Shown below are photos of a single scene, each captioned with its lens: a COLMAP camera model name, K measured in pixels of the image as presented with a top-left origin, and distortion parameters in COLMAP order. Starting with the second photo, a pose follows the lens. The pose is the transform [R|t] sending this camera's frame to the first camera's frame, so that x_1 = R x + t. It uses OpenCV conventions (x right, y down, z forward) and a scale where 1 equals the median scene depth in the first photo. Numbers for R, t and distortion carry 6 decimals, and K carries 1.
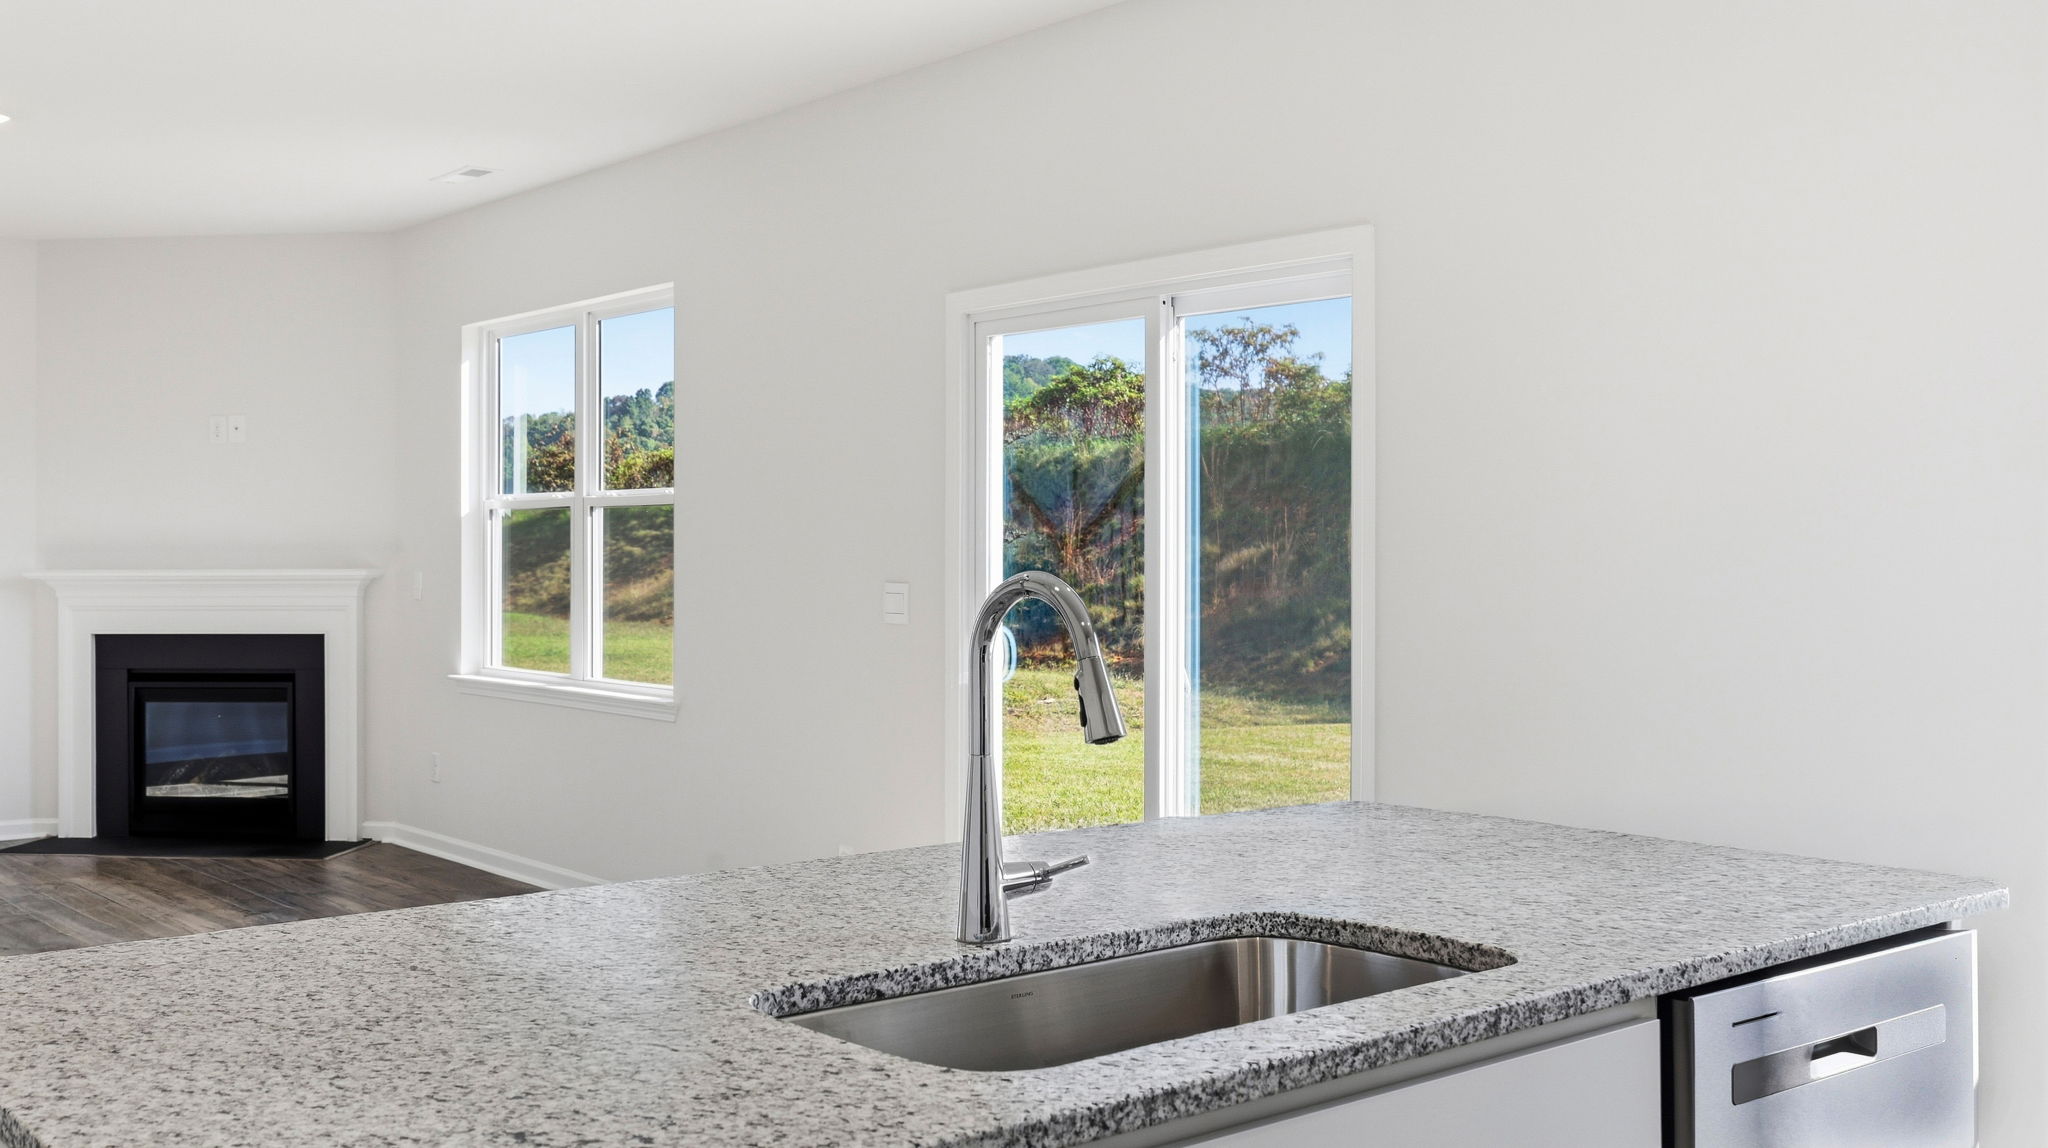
lens RADIAL K [[1977.9, 0, 1016.1], [0, 1977.9, 543.1], [0, 0, 1]] dist [-0.023331, -0.007416]
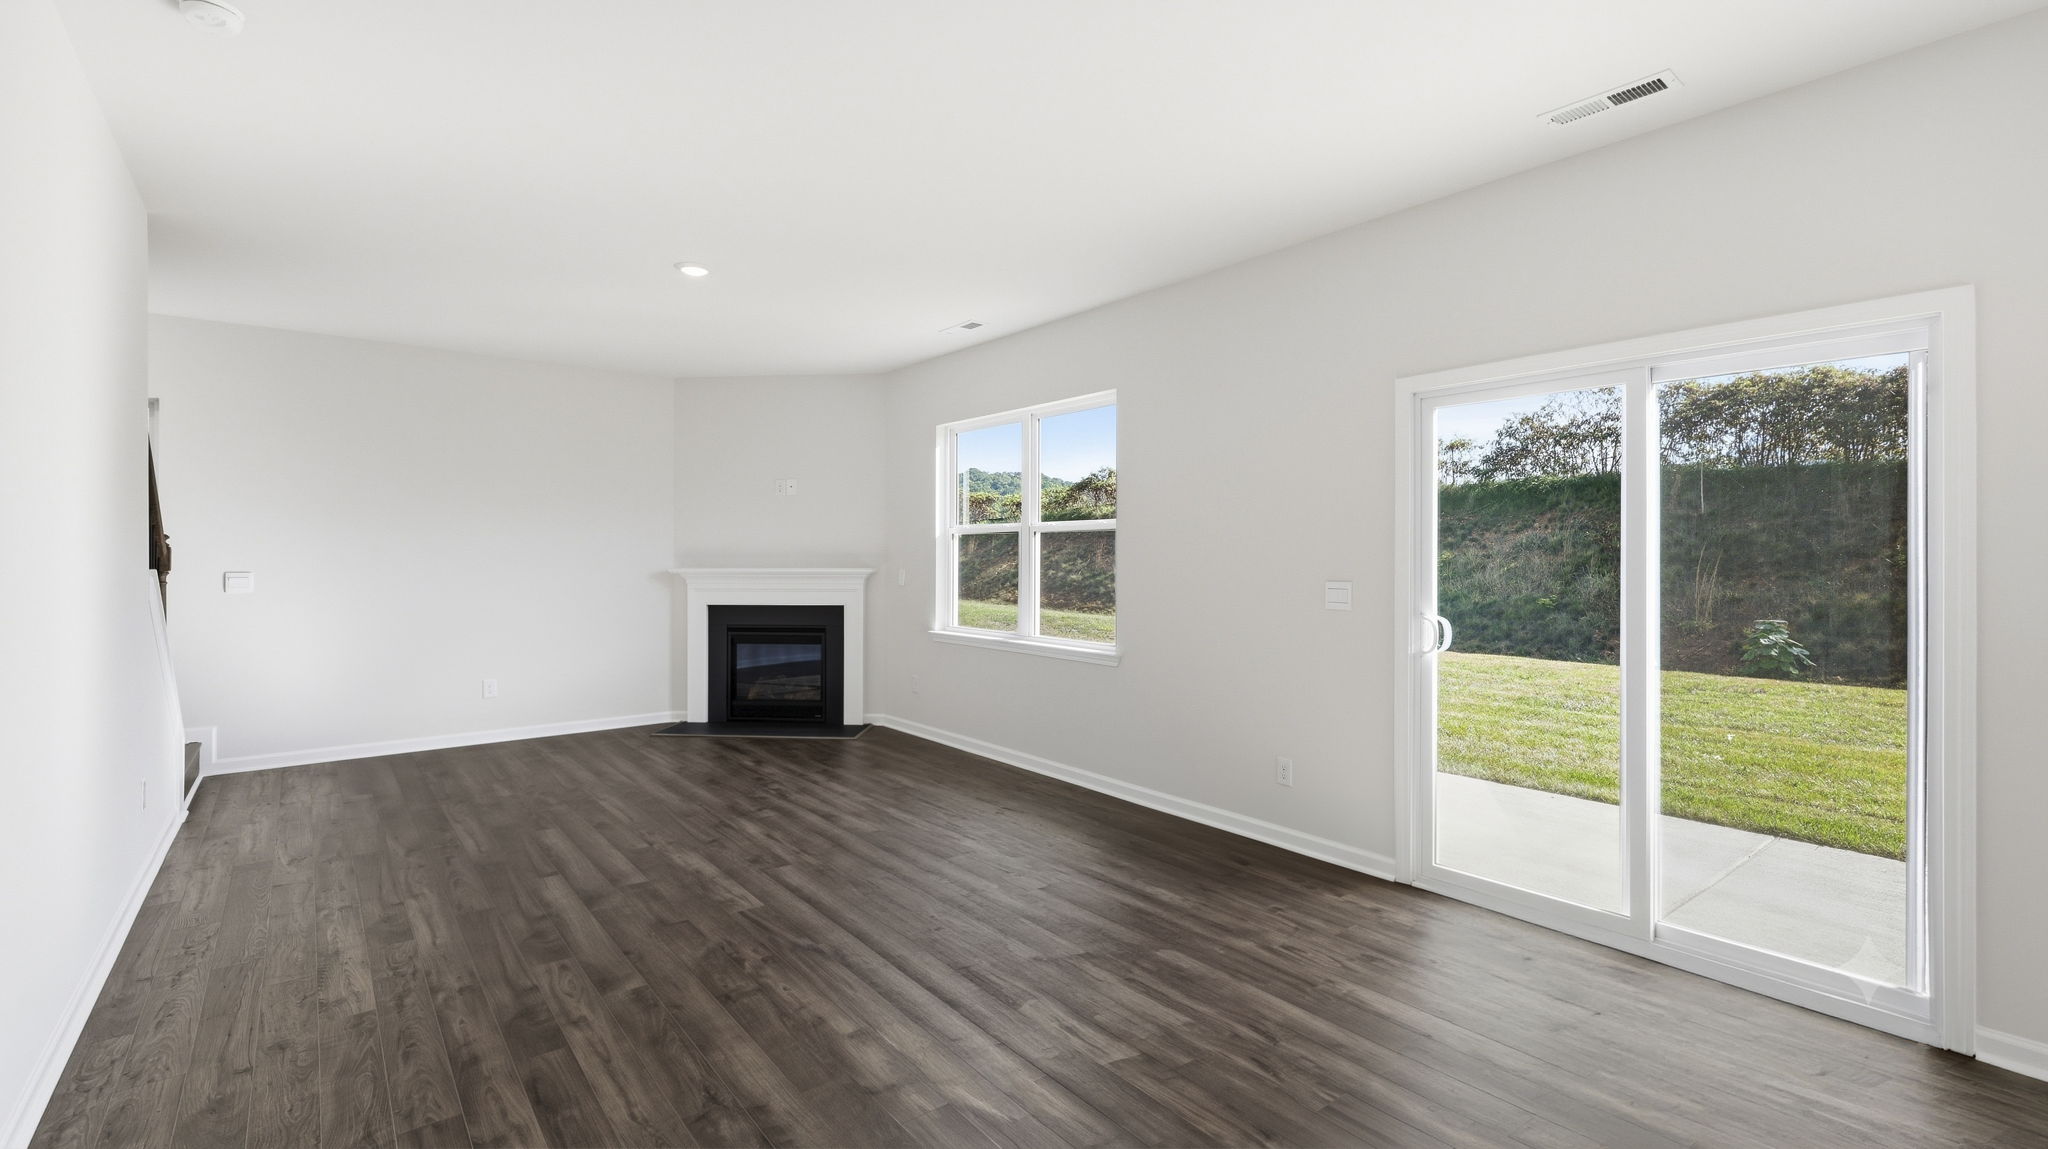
lens RADIAL K [[888.8, 0, 1032.1], [0, 888.8, 550.0], [0, 0, 1]] dist [0.006719, -0.000940]
pose [[0.999973, 0.002921, -0.006792, -0.192383], [-0.002949, 0.999987, -0.004203, 0.000176], [0.006780, 0.004223, 0.999968, 0.235044]]
